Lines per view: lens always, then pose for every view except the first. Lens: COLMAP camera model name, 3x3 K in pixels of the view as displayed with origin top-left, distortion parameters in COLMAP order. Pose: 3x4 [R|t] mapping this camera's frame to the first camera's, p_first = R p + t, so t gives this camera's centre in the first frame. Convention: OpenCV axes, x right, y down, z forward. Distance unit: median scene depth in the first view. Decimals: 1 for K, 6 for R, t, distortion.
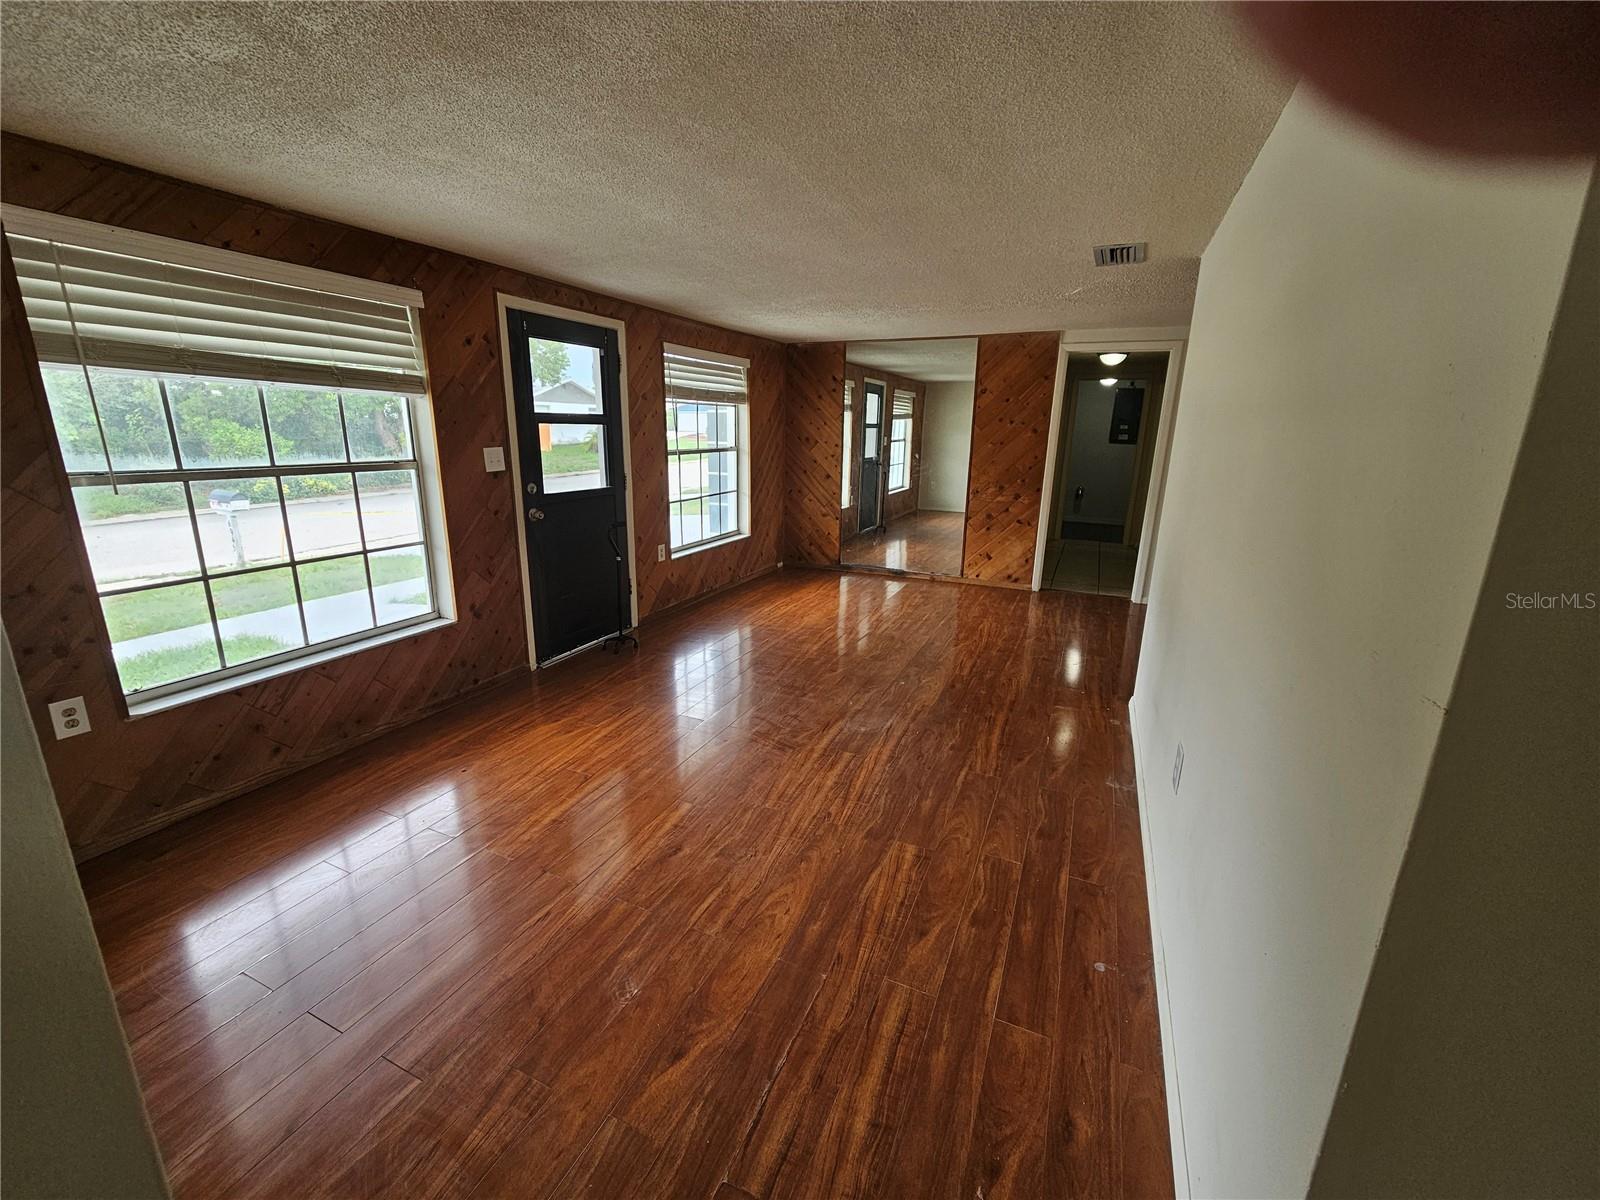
lens RADIAL K [[656.7, 0, 783.6], [0, 656.7, 594.8], [0, 0, 1]] dist [-0.002361, 0.002246]
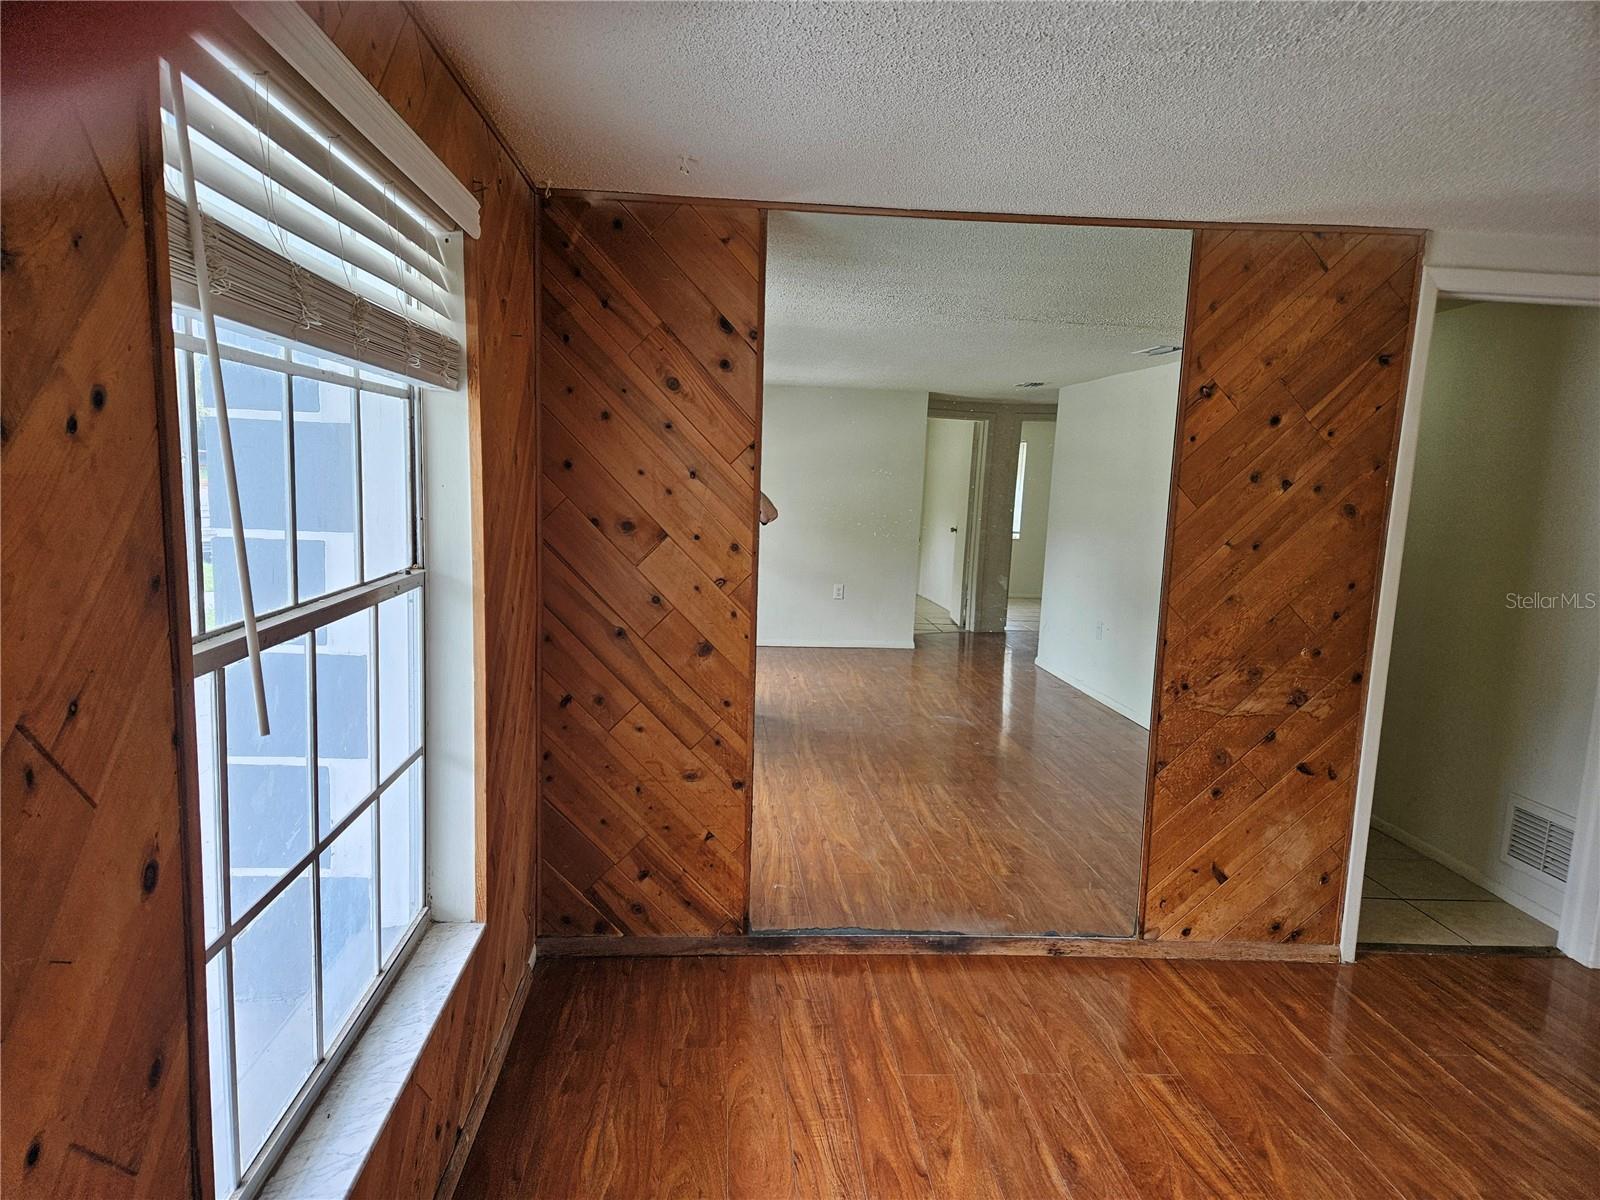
lens RADIAL K [[1059.7, 0, 780.5], [0, 1059.7, 627.8], [0, 0, 1]] dist [0.092336, -0.087559]
pose [[0.879177, -0.048839, 0.473986, -0.173425], [0.092293, 0.993350, -0.068838, -0.204955], [-0.467472, 0.104266, 0.877837, 0.748437]]
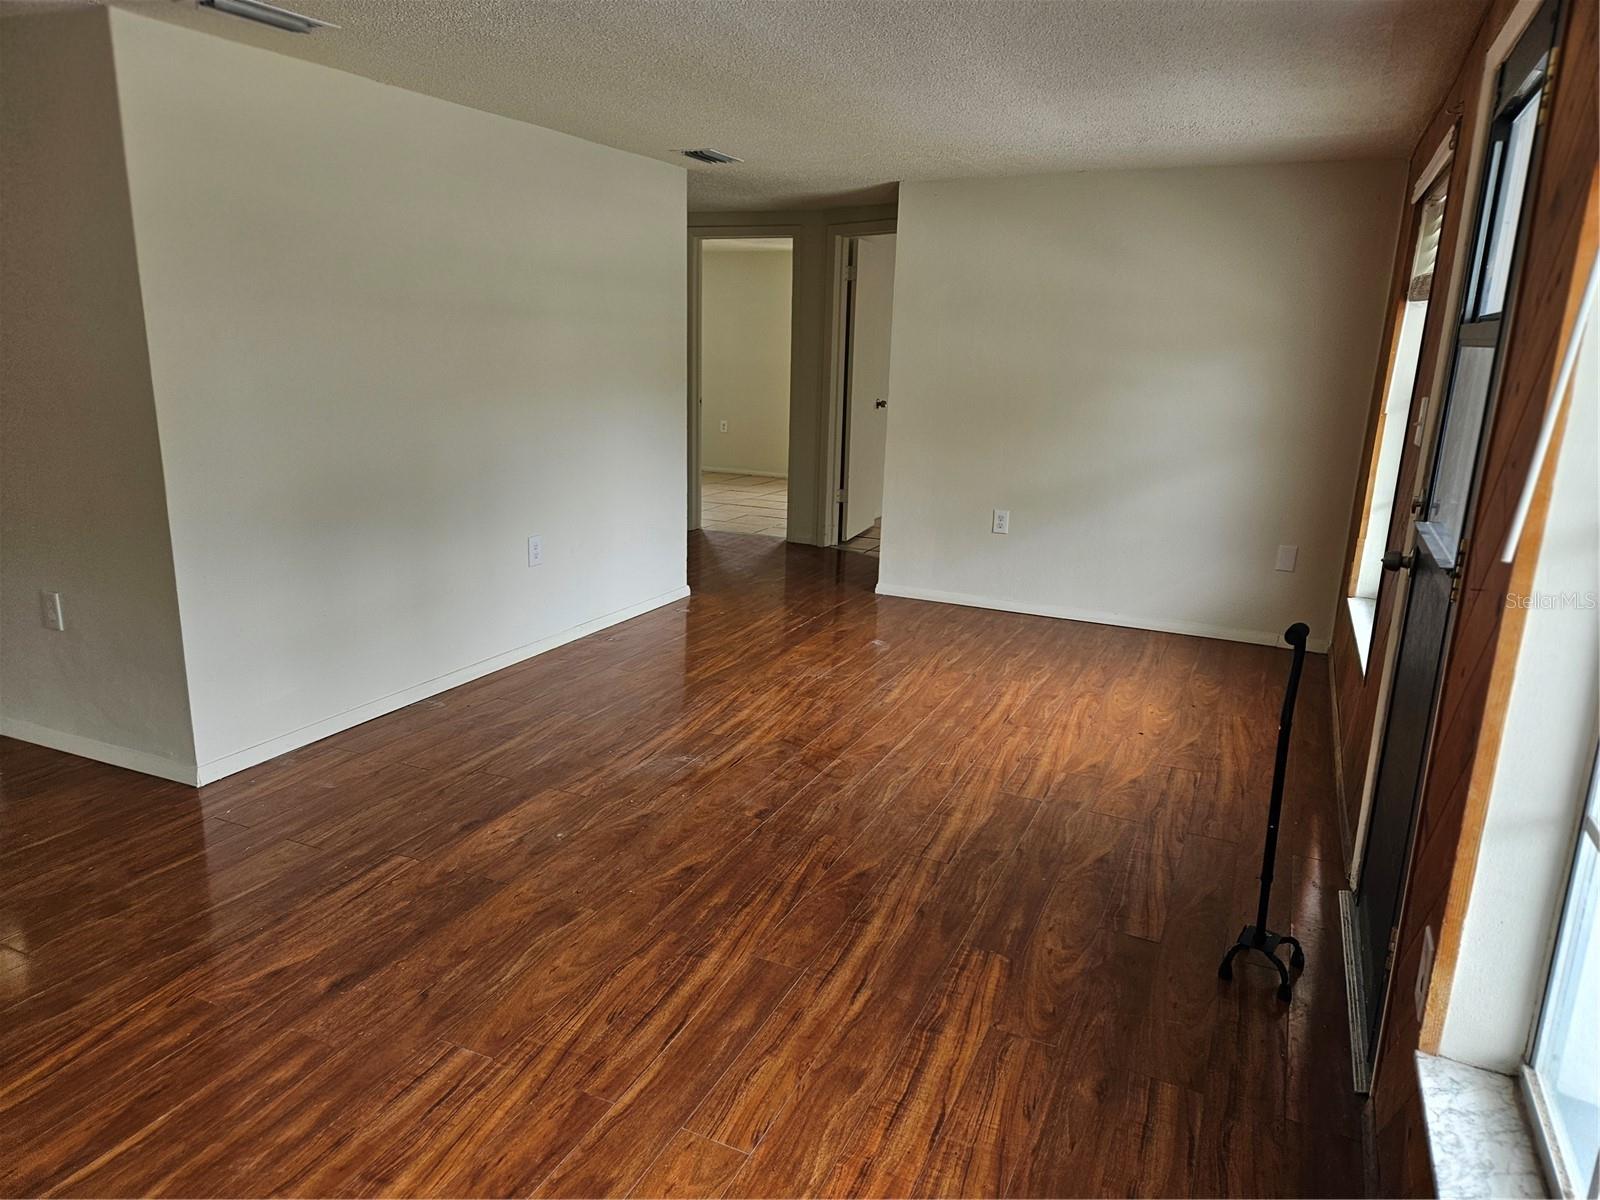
lens RADIAL K [[1054.3, 0, 790.0], [0, 1054.3, 606.2], [0, 0, 1]] dist [0.091264, -0.083571]
pose [[-0.999270, -0.036478, -0.011365, 0.016751], [-0.037452, 0.876332, 0.480250, -0.318026], [-0.007559, 0.480325, -0.877058, 1.248496]]
